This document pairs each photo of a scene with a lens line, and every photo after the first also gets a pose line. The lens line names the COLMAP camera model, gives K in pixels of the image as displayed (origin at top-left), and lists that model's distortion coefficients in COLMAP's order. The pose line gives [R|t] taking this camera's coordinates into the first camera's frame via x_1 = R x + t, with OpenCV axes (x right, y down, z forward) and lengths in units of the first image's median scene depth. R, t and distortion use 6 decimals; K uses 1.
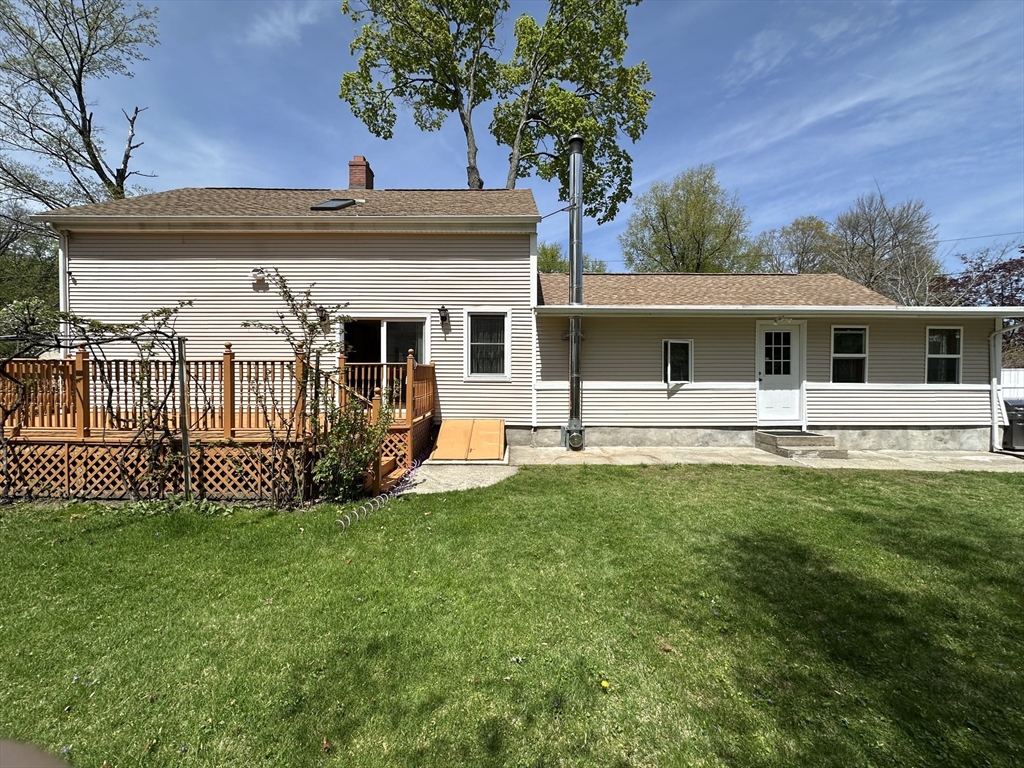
lens RADIAL K [[411.6, 0, 512.0], [0, 411.6, 384.0], [0, 0, 1]] dist [-0.001731, 0.000059]
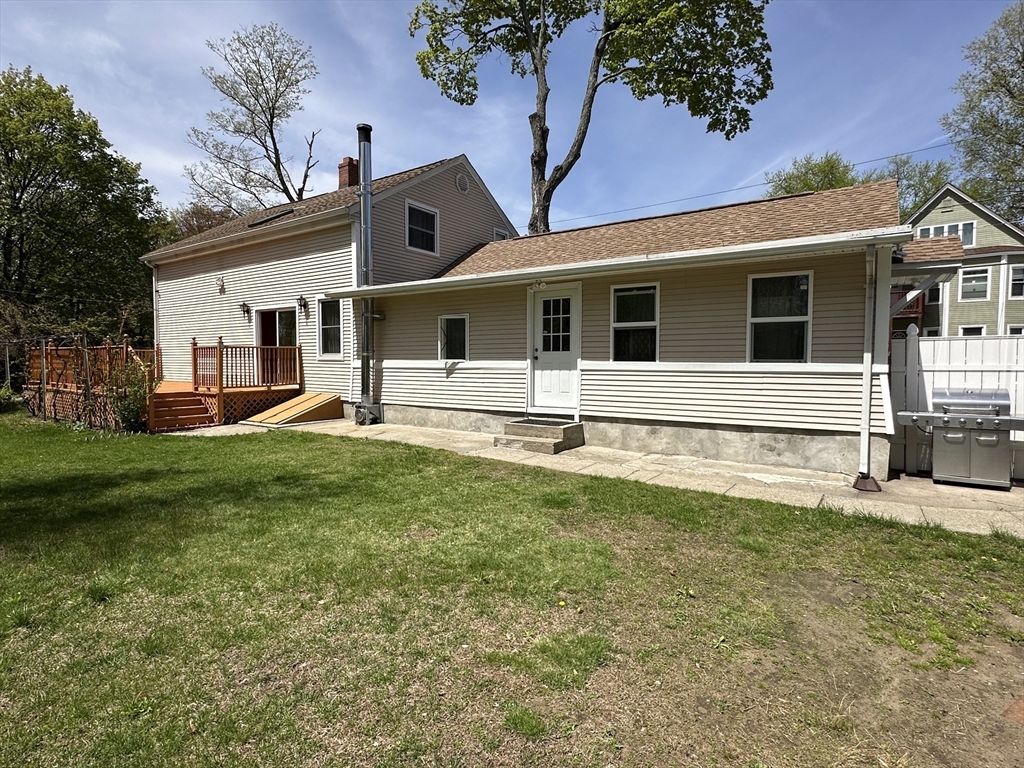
lens RADIAL K [[533.8, 0, 512.9], [0, 533.8, 382.9], [0, 0, 1]] dist [-0.001850, 0.000254]
pose [[0.827061, 0.021703, -0.561693, 1.178017], [-0.005176, 0.999506, 0.030998, 0.007264], [0.562088, -0.022730, 0.826765, 0.076427]]
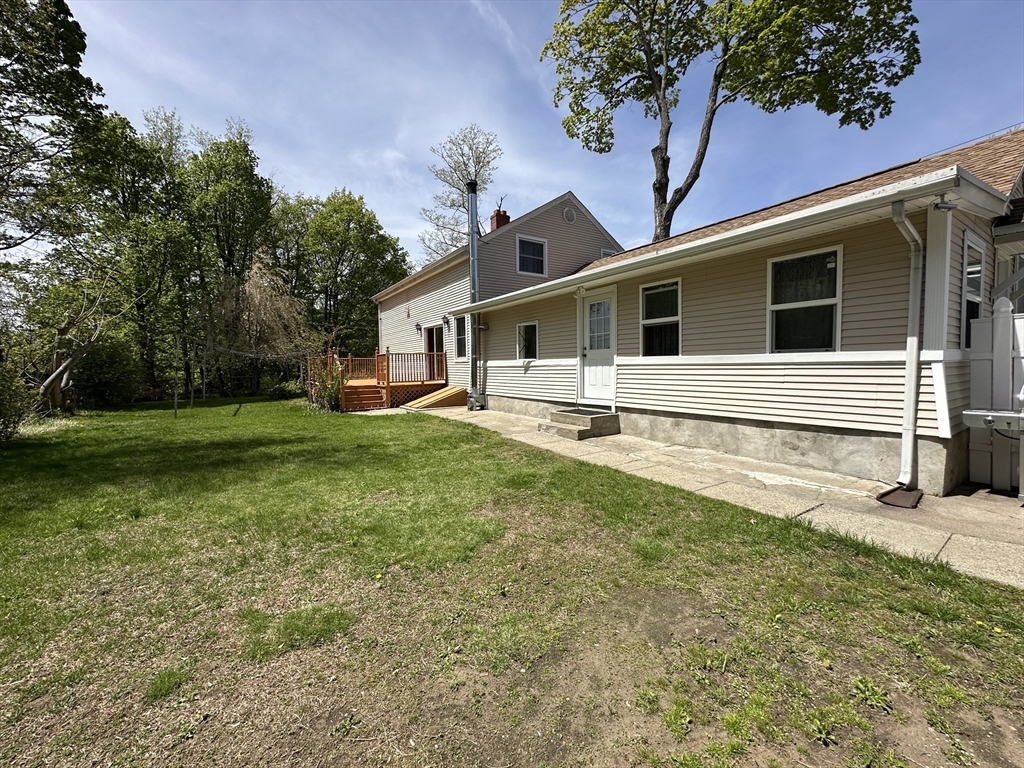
lens RADIAL K [[411.6, 0, 512.0], [0, 411.6, 384.0], [0, 0, 1]] dist [-0.001731, 0.000059]
pose [[0.541536, 0.027314, -0.840233, 1.319470], [0.007649, 0.999271, 0.037414, 0.018911], [0.840643, -0.026687, 0.540932, 0.341025]]
